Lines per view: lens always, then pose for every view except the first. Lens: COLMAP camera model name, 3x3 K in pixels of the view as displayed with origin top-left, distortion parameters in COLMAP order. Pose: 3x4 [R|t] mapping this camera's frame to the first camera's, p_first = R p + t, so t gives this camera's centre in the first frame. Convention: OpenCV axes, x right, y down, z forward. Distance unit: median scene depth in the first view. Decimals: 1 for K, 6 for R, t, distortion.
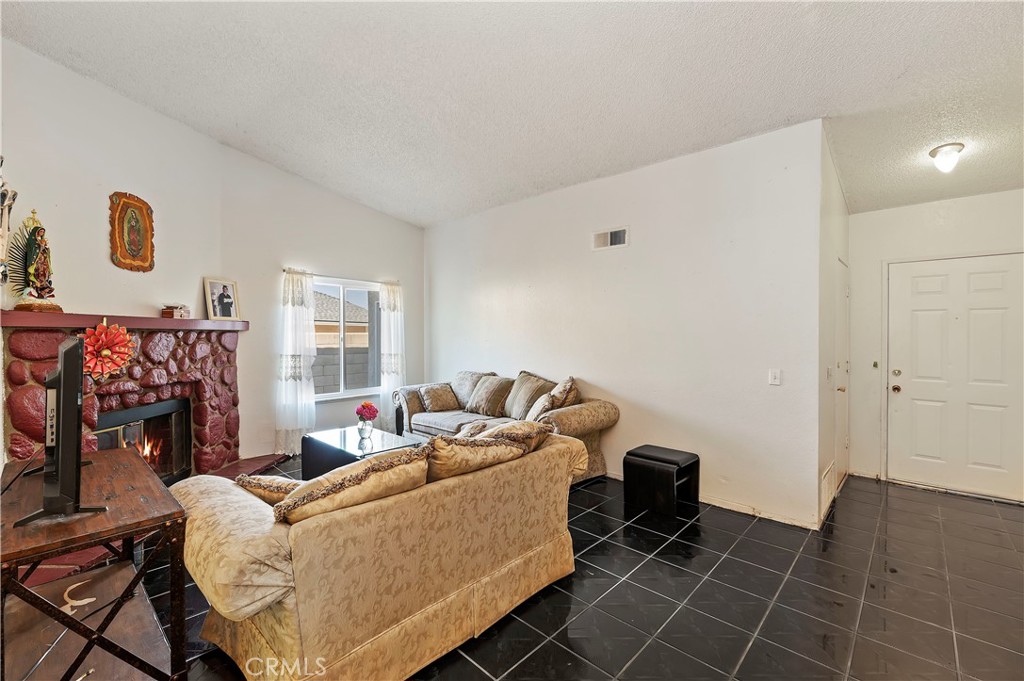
lens RADIAL K [[436.4, 0, 509.6], [0, 436.4, 338.1], [0, 0, 1]] dist [-0.009356, 0.001544]
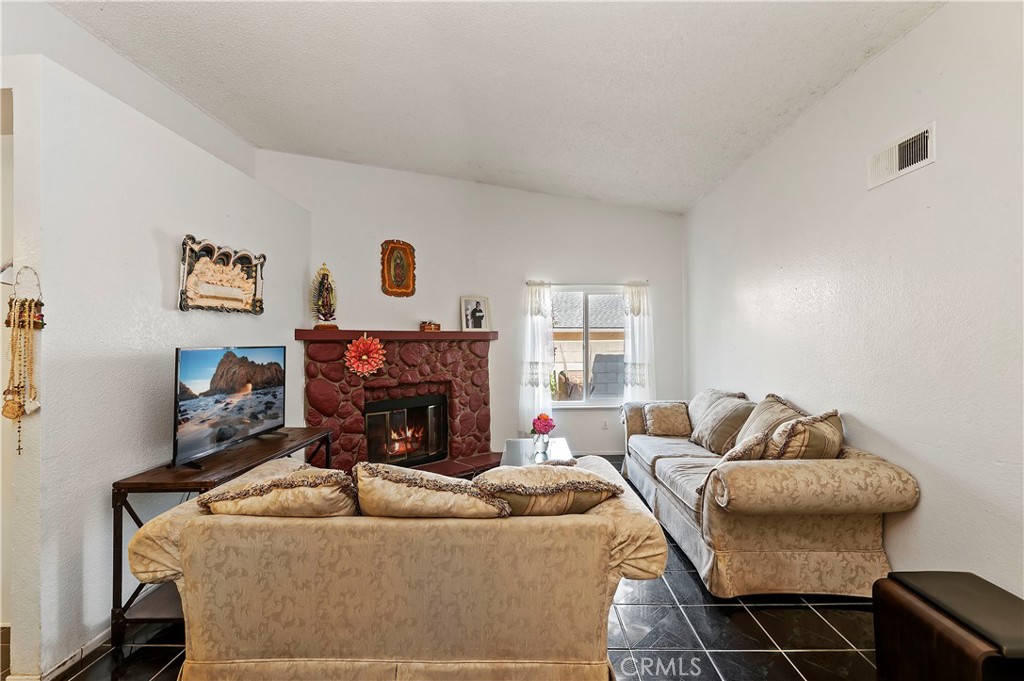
lens RADIAL K [[436.4, 0, 514.1], [0, 436.4, 340.7], [0, 0, 1]] dist [-0.009356, 0.001544]
pose [[0.670857, -0.012187, -0.741487, 0.384469], [0.005275, 0.999918, -0.011662, -0.001422], [0.741568, 0.003912, 0.670866, 0.376528]]
